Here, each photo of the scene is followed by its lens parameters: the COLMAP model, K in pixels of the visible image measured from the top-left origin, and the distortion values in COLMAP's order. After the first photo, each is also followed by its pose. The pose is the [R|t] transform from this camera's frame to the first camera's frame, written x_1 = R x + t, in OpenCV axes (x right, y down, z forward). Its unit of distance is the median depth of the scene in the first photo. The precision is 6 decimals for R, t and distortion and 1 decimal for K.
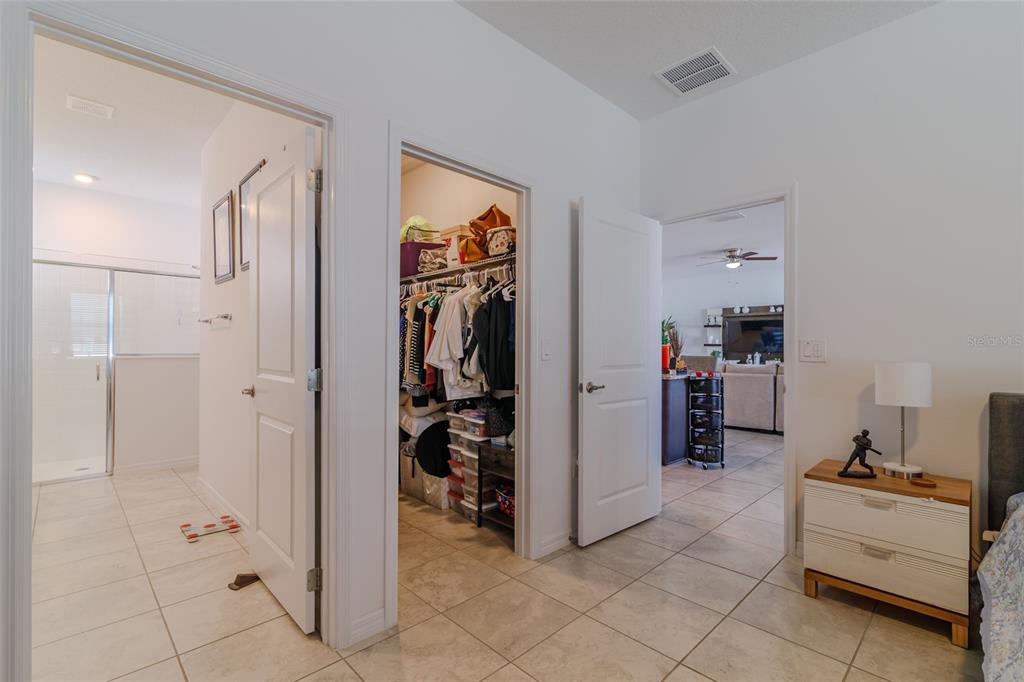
lens RADIAL K [[463.8, 0, 509.4], [0, 463.8, 343.1], [0, 0, 1]] dist [-0.001218, 0.001103]
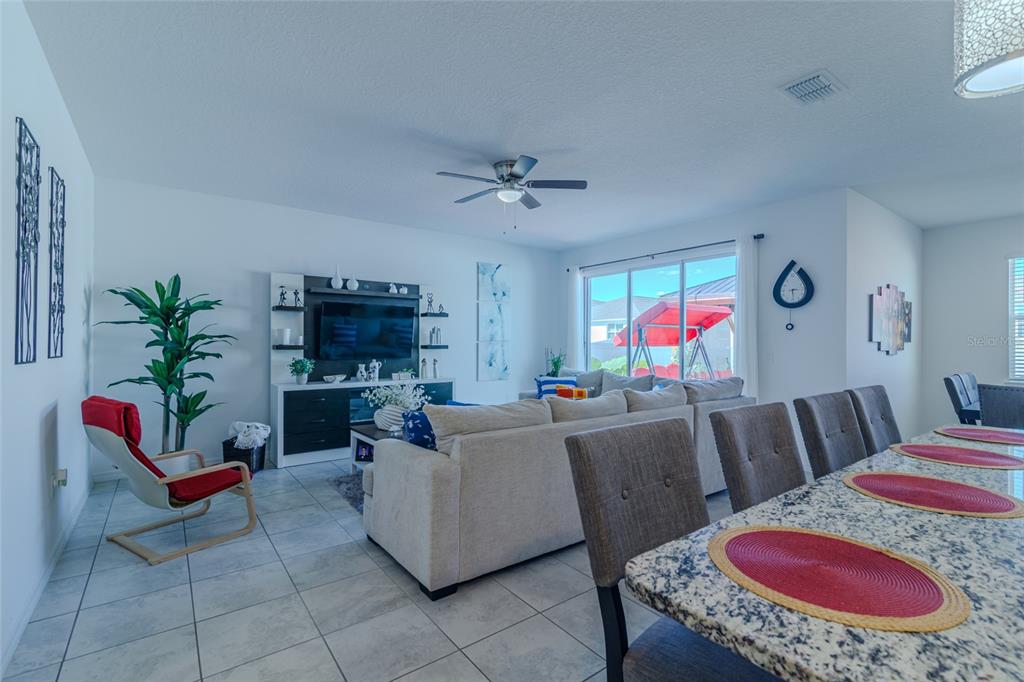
lens RADIAL K [[463.8, 0, 511.6], [0, 463.8, 341.9], [0, 0, 1]] dist [-0.001218, 0.001103]
pose [[0.121816, 0.001231, 0.992552, -0.022258], [-0.011265, 0.999937, 0.000143, -0.004306], [-0.992489, -0.011199, 0.121822, 0.738105]]
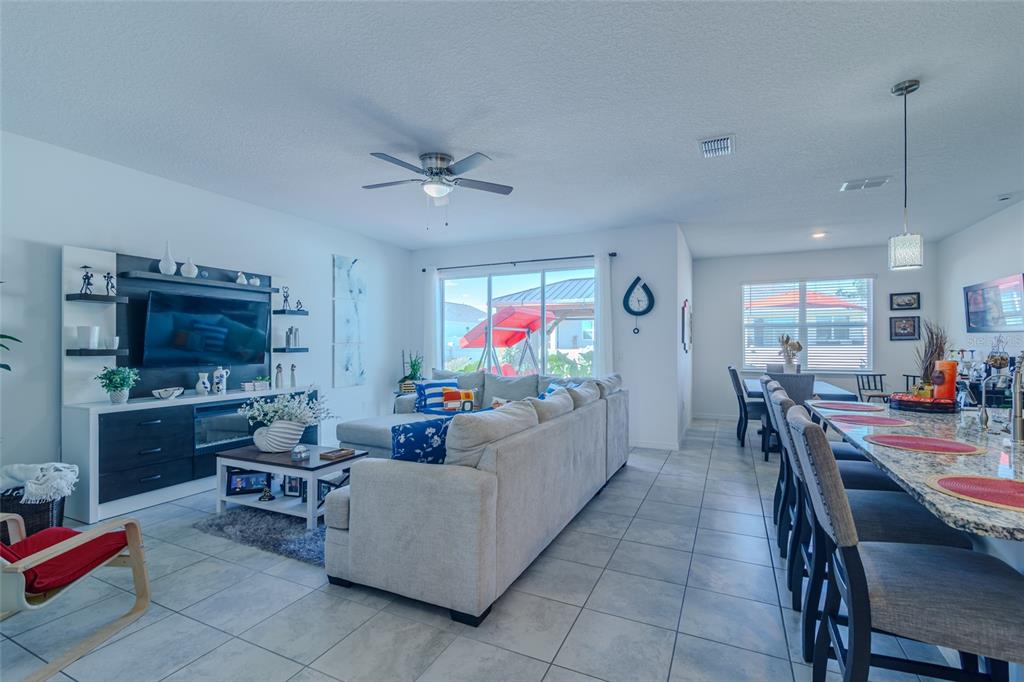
lens RADIAL K [[463.8, 0, 512.6], [0, 463.8, 341.4], [0, 0, 1]] dist [-0.001218, 0.001103]
pose [[-0.352690, 0.005002, 0.935727, -0.002277], [-0.008092, 0.999932, -0.008396, -0.003809], [-0.935705, -0.010532, -0.352625, 0.866325]]
